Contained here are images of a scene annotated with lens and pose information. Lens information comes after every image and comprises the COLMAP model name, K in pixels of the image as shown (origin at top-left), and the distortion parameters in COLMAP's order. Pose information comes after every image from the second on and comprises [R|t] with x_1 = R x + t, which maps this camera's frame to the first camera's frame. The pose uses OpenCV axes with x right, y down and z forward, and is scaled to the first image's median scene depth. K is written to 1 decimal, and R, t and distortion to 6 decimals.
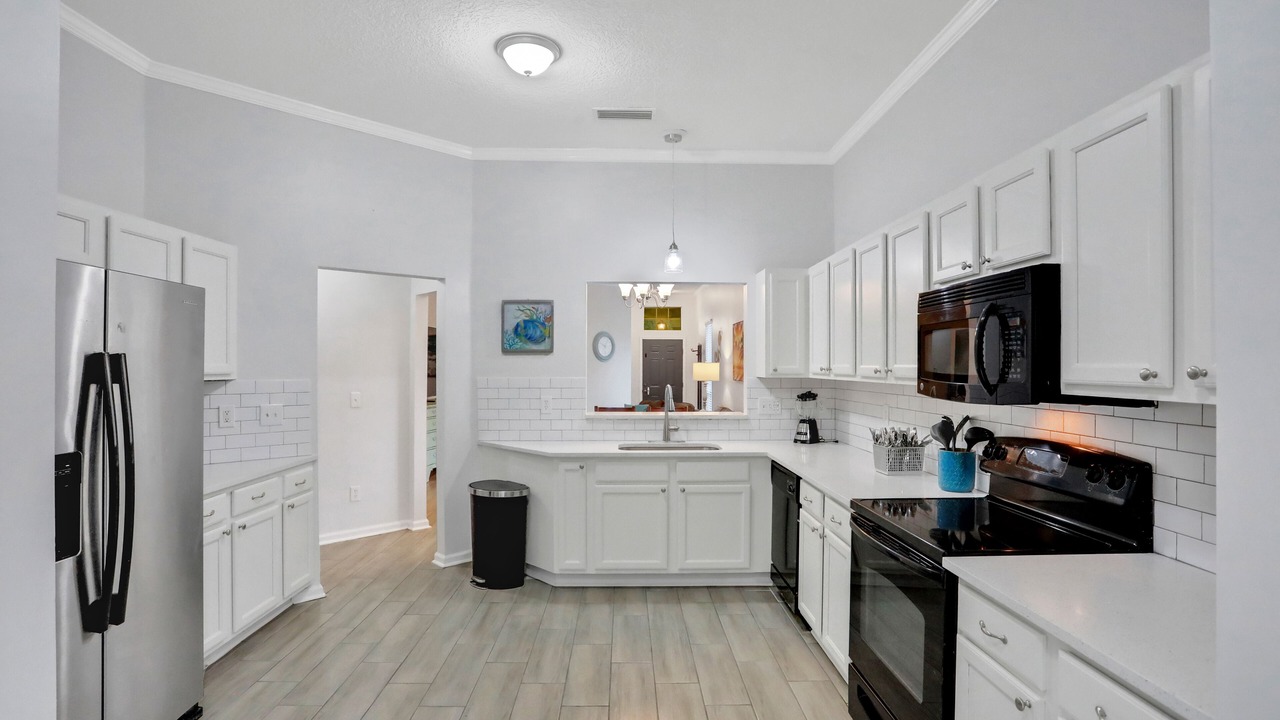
lens RADIAL K [[627.3, 0, 638.0], [0, 627.3, 354.2], [0, 0, 1]] dist [-0.074214, 0.039634]
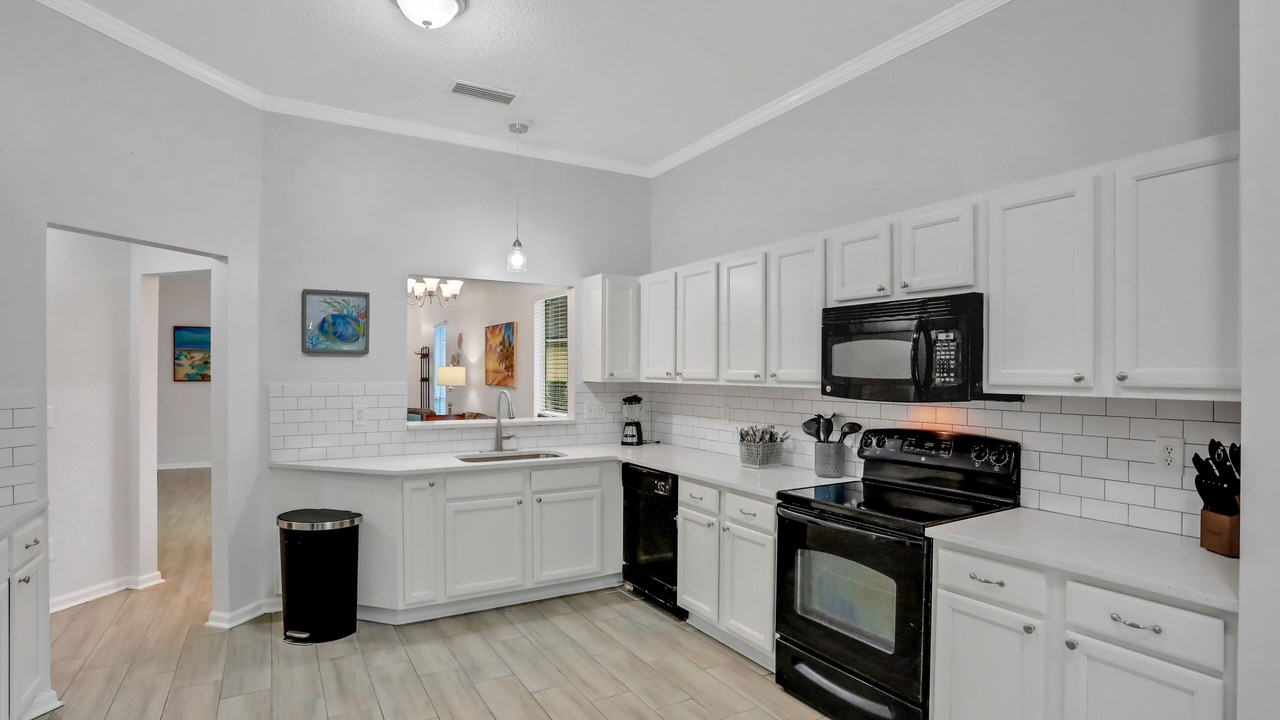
lens RADIAL K [[630.8, 0, 633.3], [0, 630.8, 366.4], [0, 0, 1]] dist [-0.076947, 0.039376]
pose [[0.874210, 0.005394, 0.485518, -0.262807], [-0.011653, 0.999883, 0.009872, 0.001700], [-0.485408, -0.014288, 0.874171, 0.092722]]
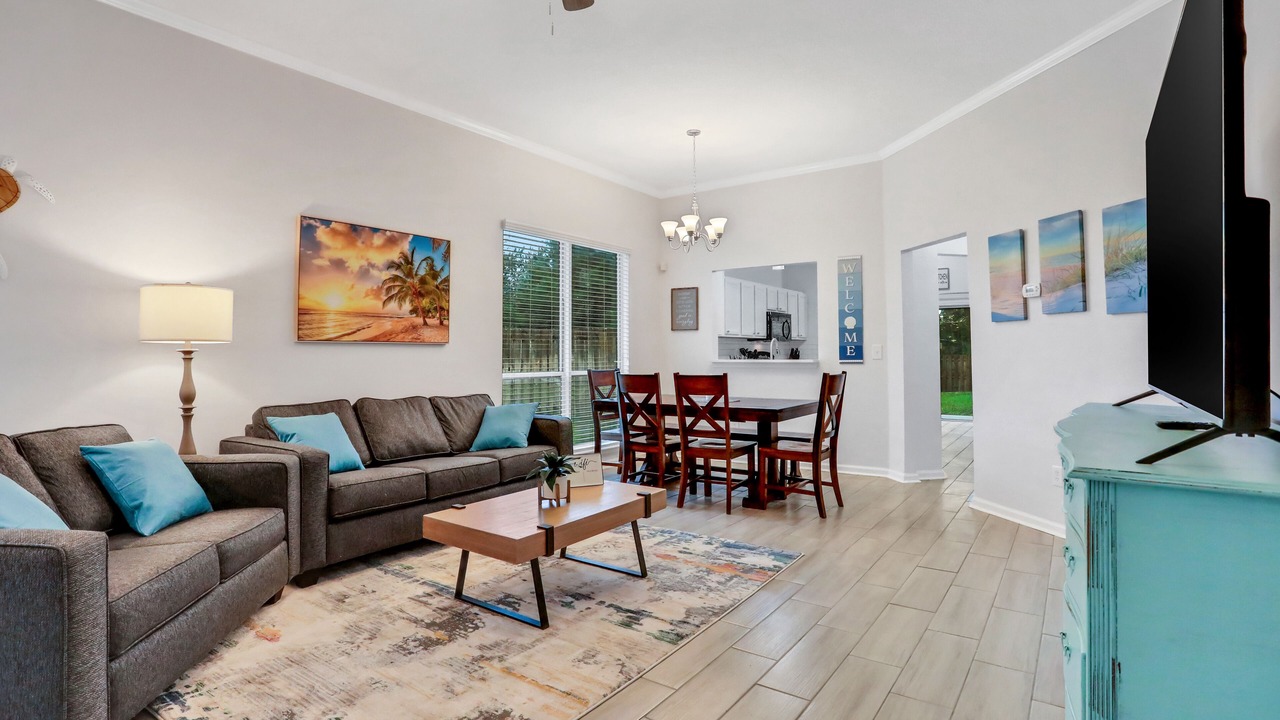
lens RADIAL K [[638.2, 0, 635.3], [0, 638.2, 326.0], [0, 0, 1]] dist [-0.056212, 0.000394]
pose [[-0.801325, 0.025009, 0.597706, -0.689618], [-0.010662, 0.998370, -0.056066, 0.123744], [-0.598134, -0.051300, -0.799752, 2.791620]]
